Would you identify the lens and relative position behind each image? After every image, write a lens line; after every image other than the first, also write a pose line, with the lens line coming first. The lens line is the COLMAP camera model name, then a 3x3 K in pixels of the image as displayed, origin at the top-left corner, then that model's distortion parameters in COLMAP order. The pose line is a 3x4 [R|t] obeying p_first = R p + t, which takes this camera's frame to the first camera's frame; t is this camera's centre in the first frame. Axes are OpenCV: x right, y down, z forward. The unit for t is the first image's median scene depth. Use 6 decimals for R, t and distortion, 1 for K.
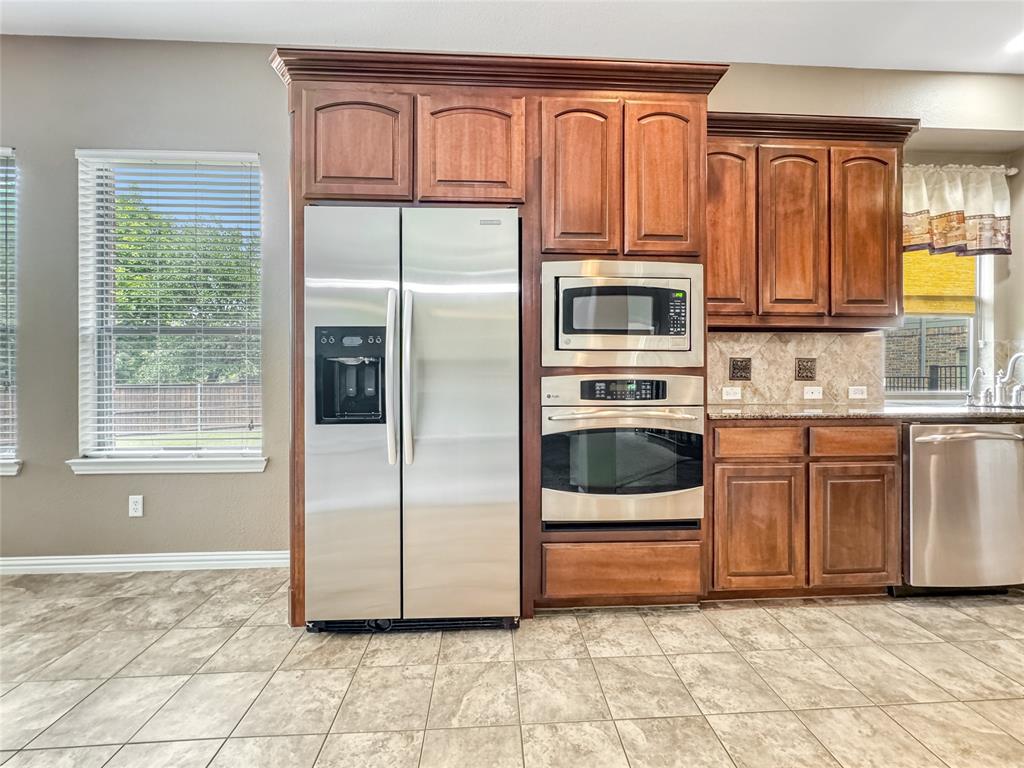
lens RADIAL K [[407.2, 0, 513.0], [0, 407.2, 375.5], [0, 0, 1]] dist [-0.002736, 0.000428]
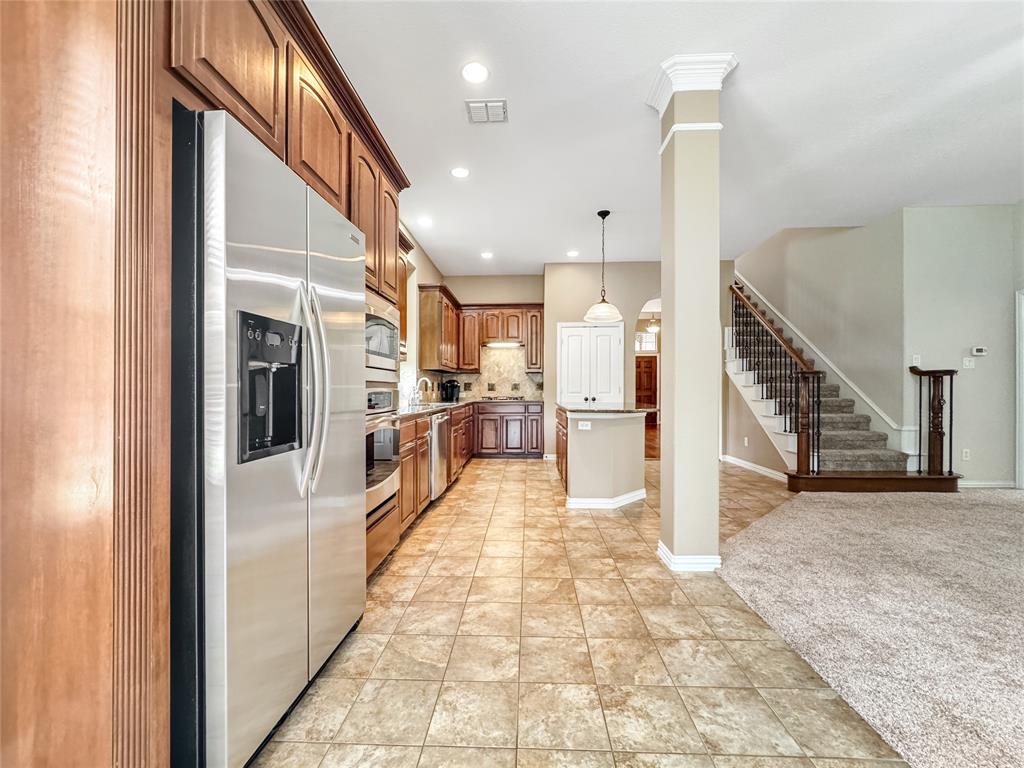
lens RADIAL K [[425.7, 0, 512.5], [0, 425.7, 383.2], [0, 0, 1]] dist [-0.001266, 0.000229]
pose [[0.097766, 0.014656, 0.995101, -1.004313], [0.000405, 0.999891, -0.014766, 0.001525], [-0.995209, 0.001846, 0.097750, 0.455227]]
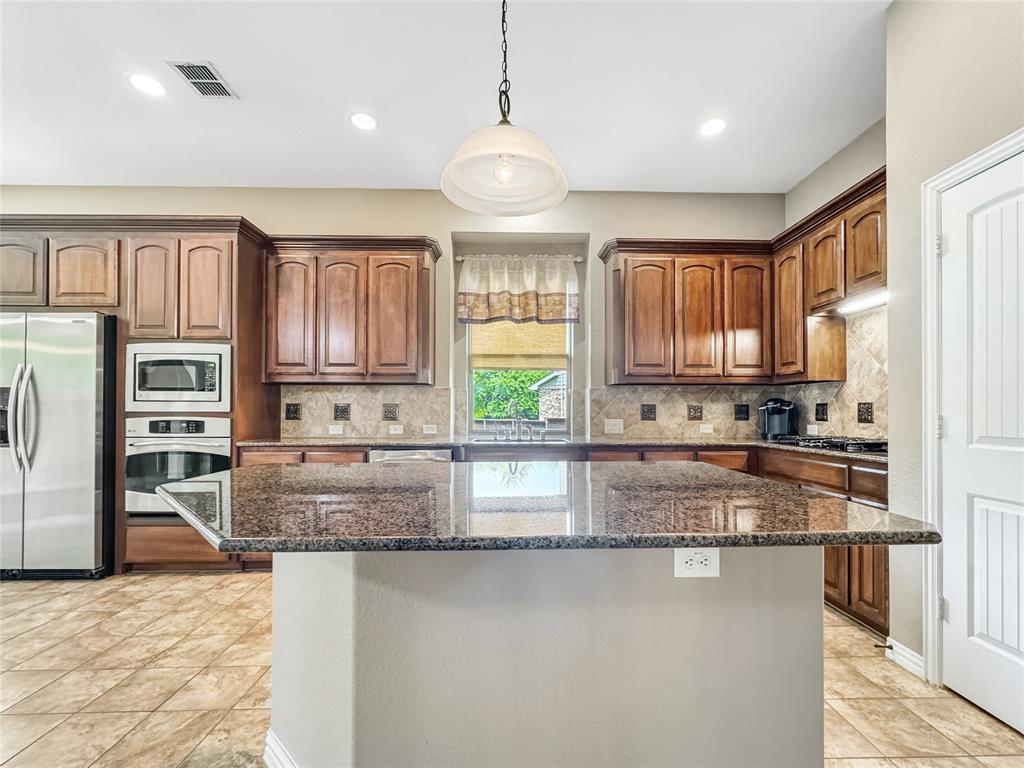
lens RADIAL K [[429.1, 0, 516.7], [0, 429.1, 409.1], [0, 0, 1]] dist [-0.026984, 0.006266]
pose [[0.999745, 0.001344, -0.022562, 1.582062], [-0.001412, 0.999994, -0.003004, -0.028896], [0.022558, 0.003035, 0.999741, -0.563507]]
